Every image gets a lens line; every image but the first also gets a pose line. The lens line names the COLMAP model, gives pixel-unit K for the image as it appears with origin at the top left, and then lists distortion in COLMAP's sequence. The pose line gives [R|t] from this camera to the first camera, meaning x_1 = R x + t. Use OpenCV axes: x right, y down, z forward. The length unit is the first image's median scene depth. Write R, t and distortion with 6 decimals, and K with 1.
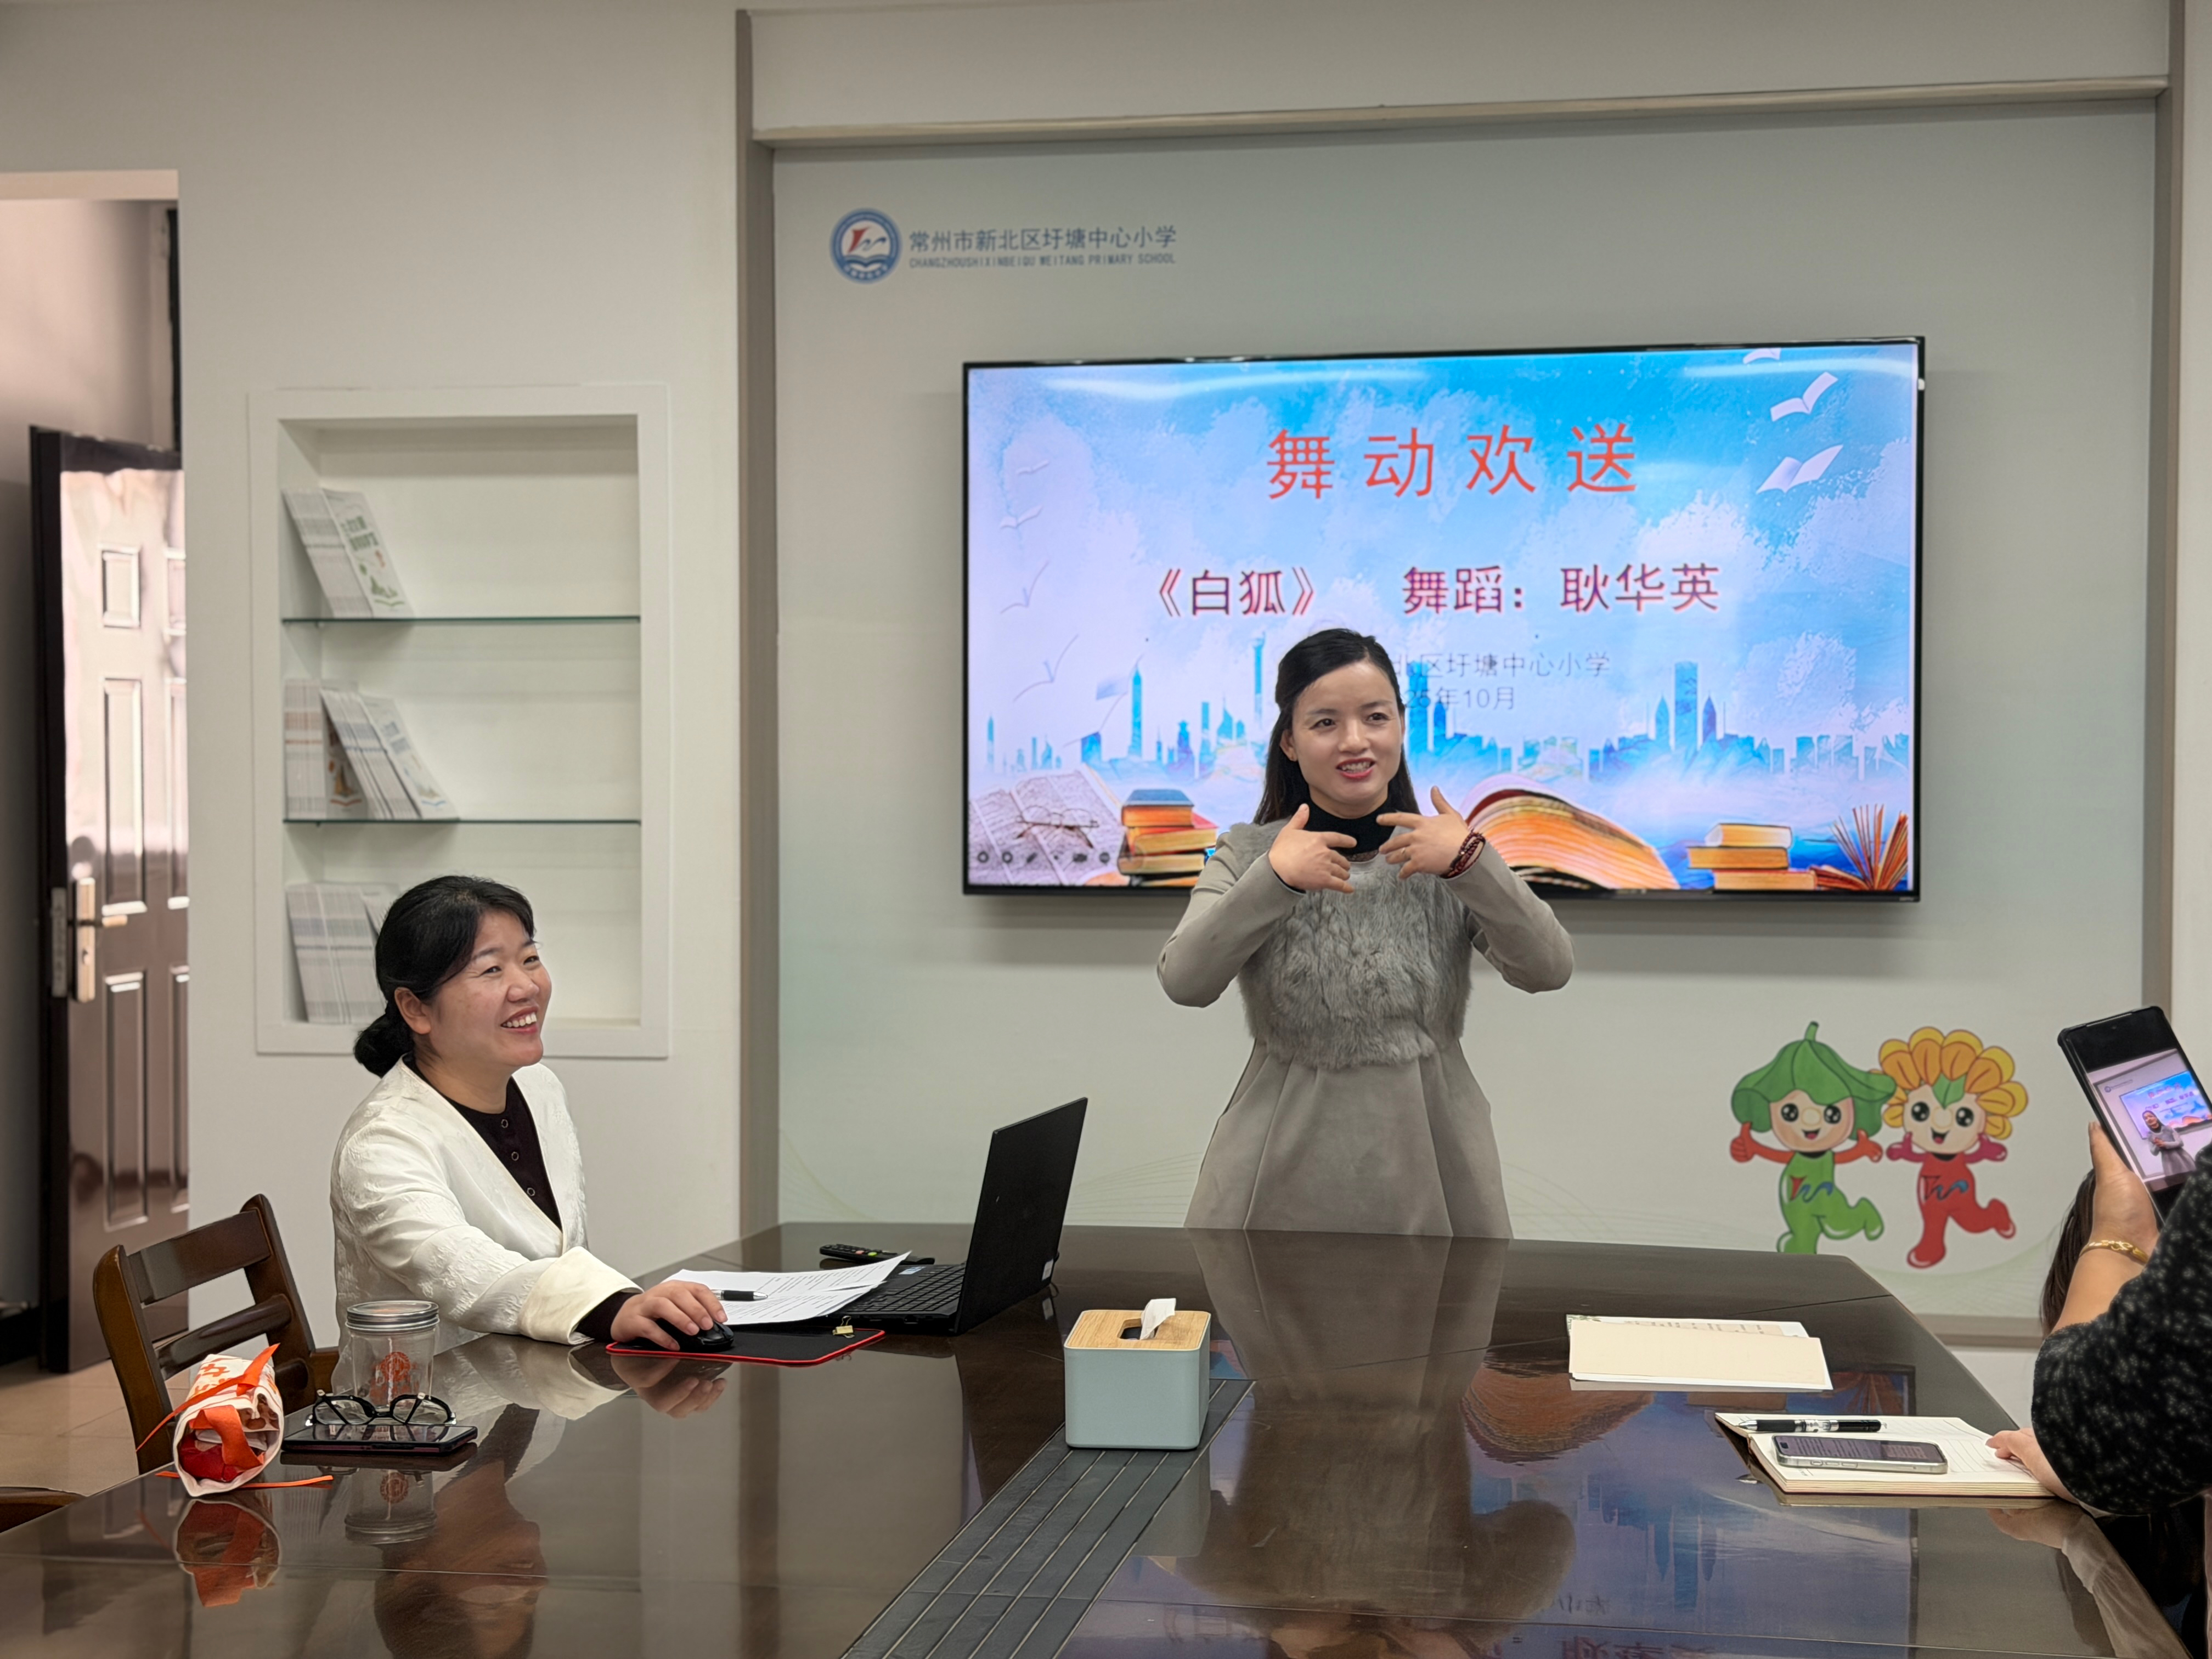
lens RADIAL K [[3403.4, 0, 1055.8], [0, 3403.4, 845.8], [0, 0, 1]] dist [0.103330, 0.000000]
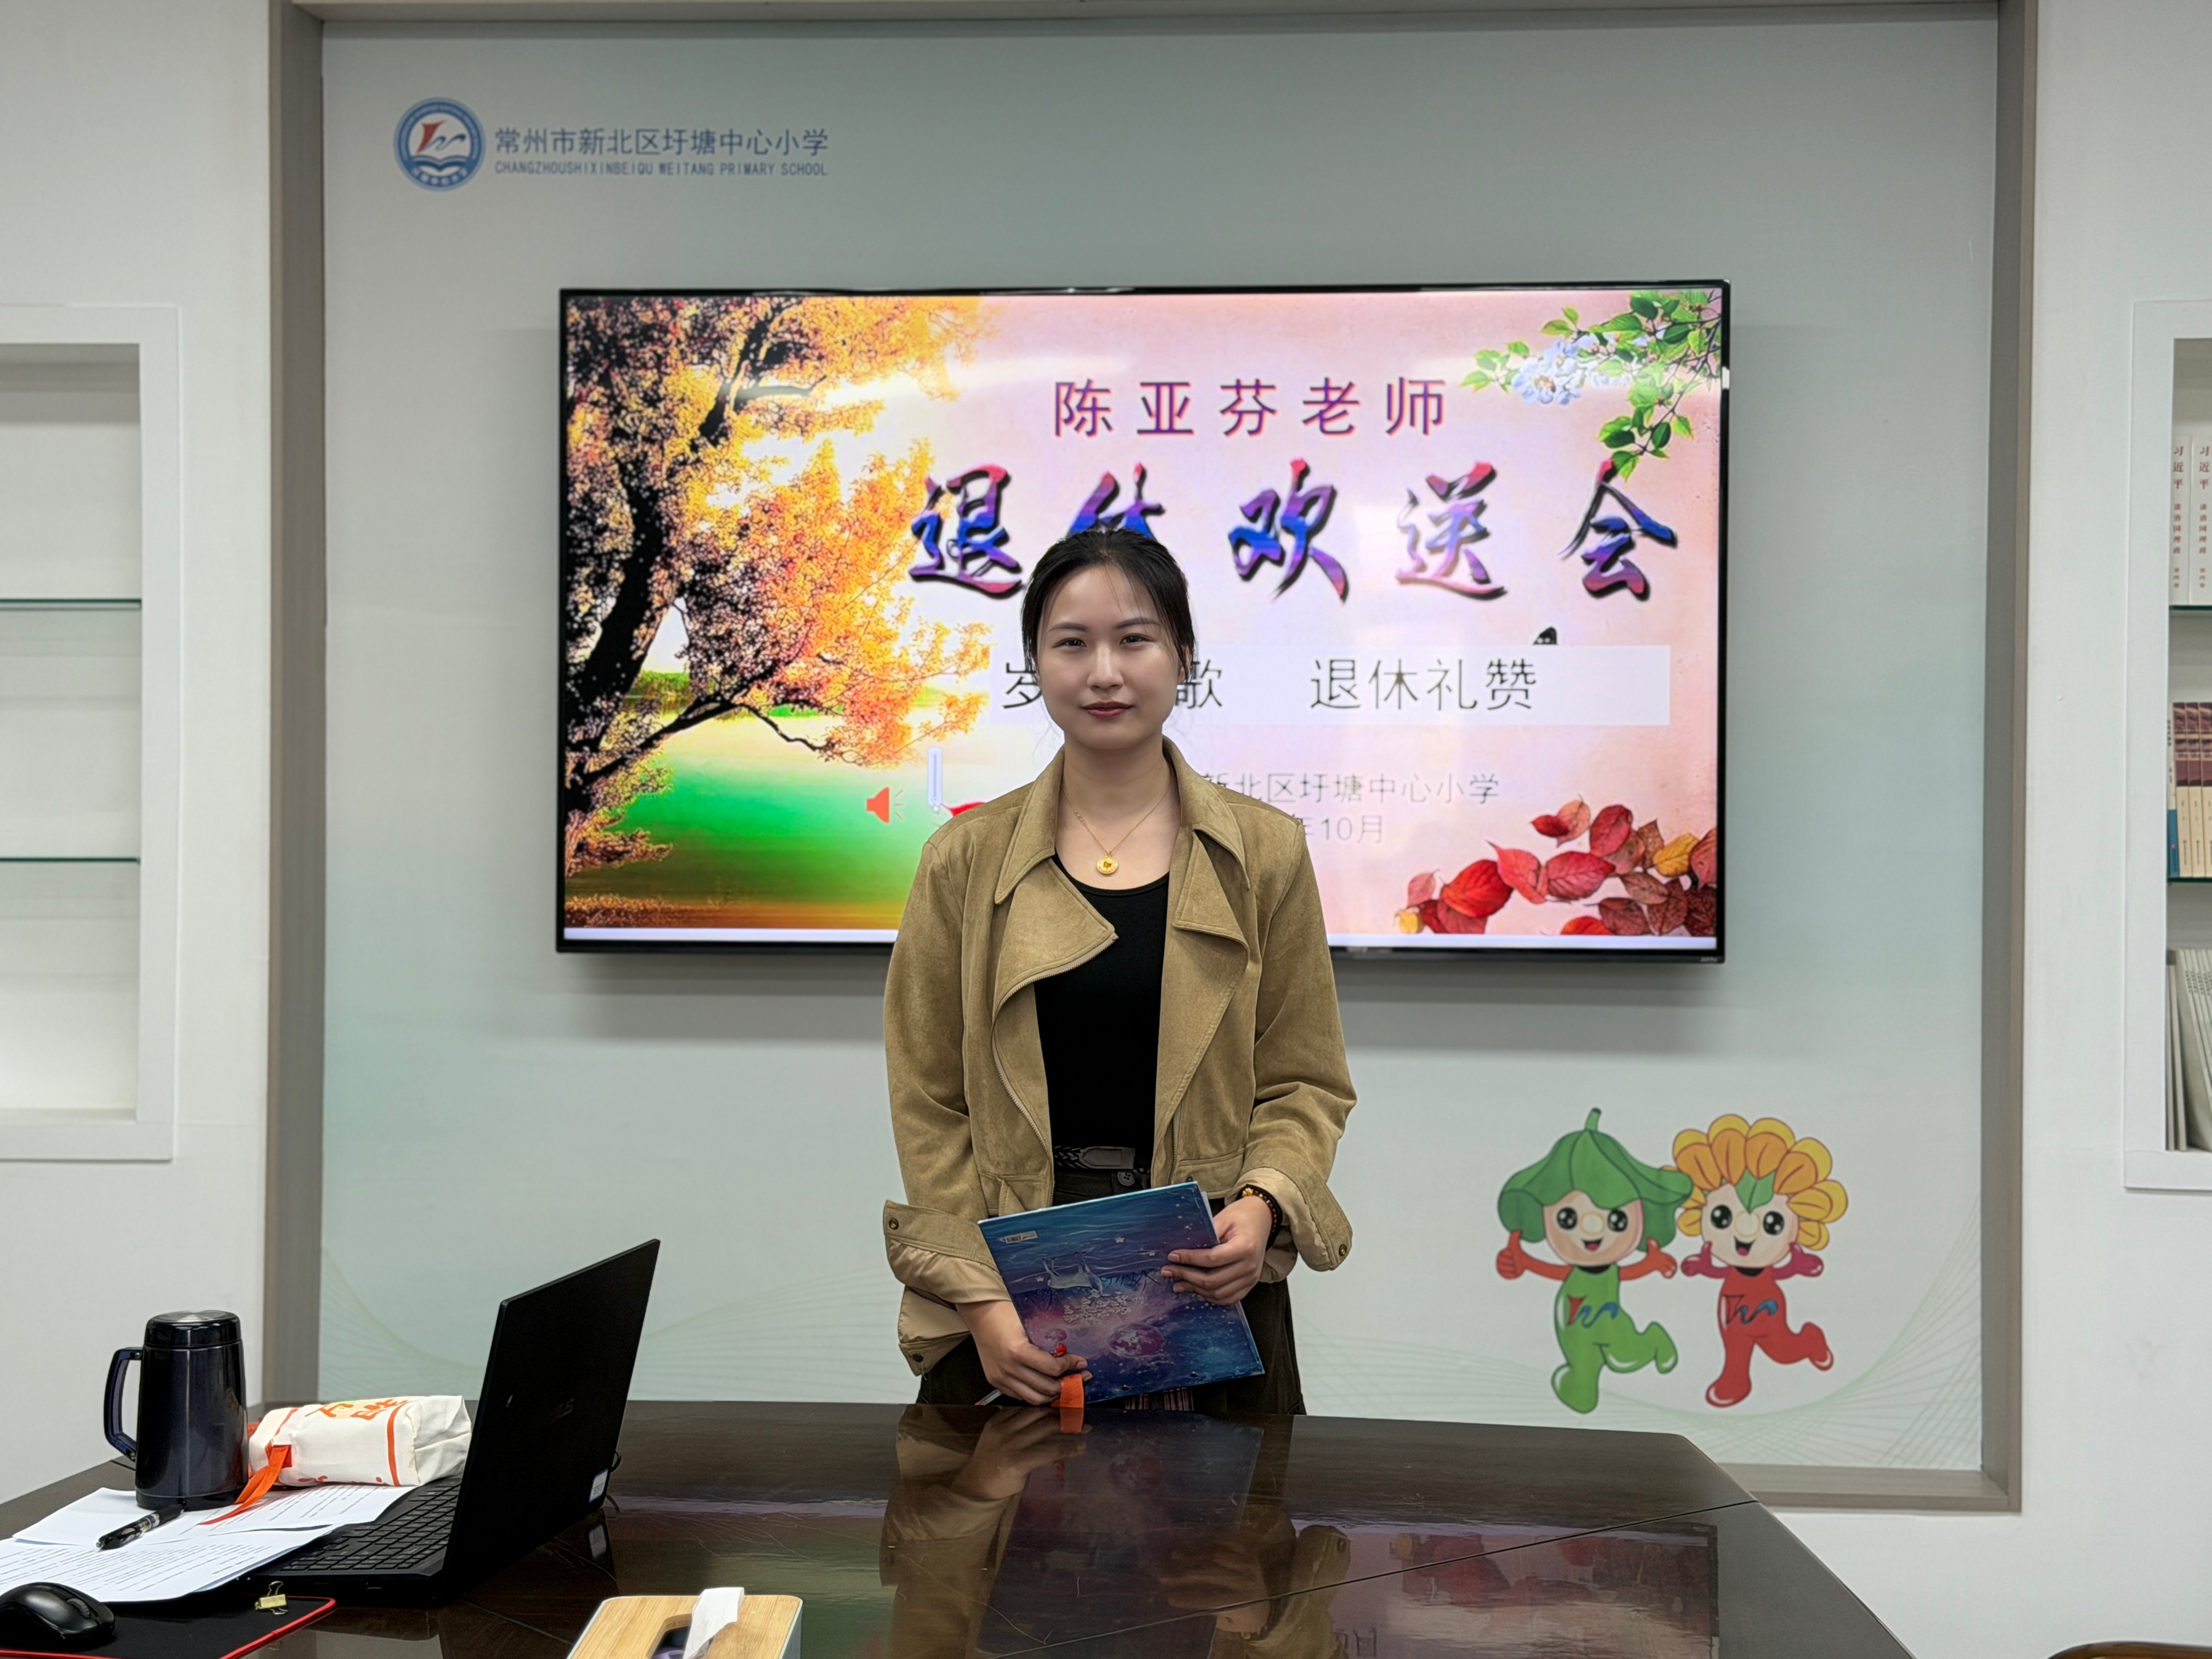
lens RADIAL K [[3403.4, 0, 1147.7], [0, 3403.4, 824.1], [0, 0, 1]] dist [0.103330, 0.000000]
pose [[0.993525, 0.006140, 0.113450, 0.019925], [-0.003466, 0.999712, -0.023750, 0.002763], [-0.113563, 0.023203, 0.993260, 0.191113]]
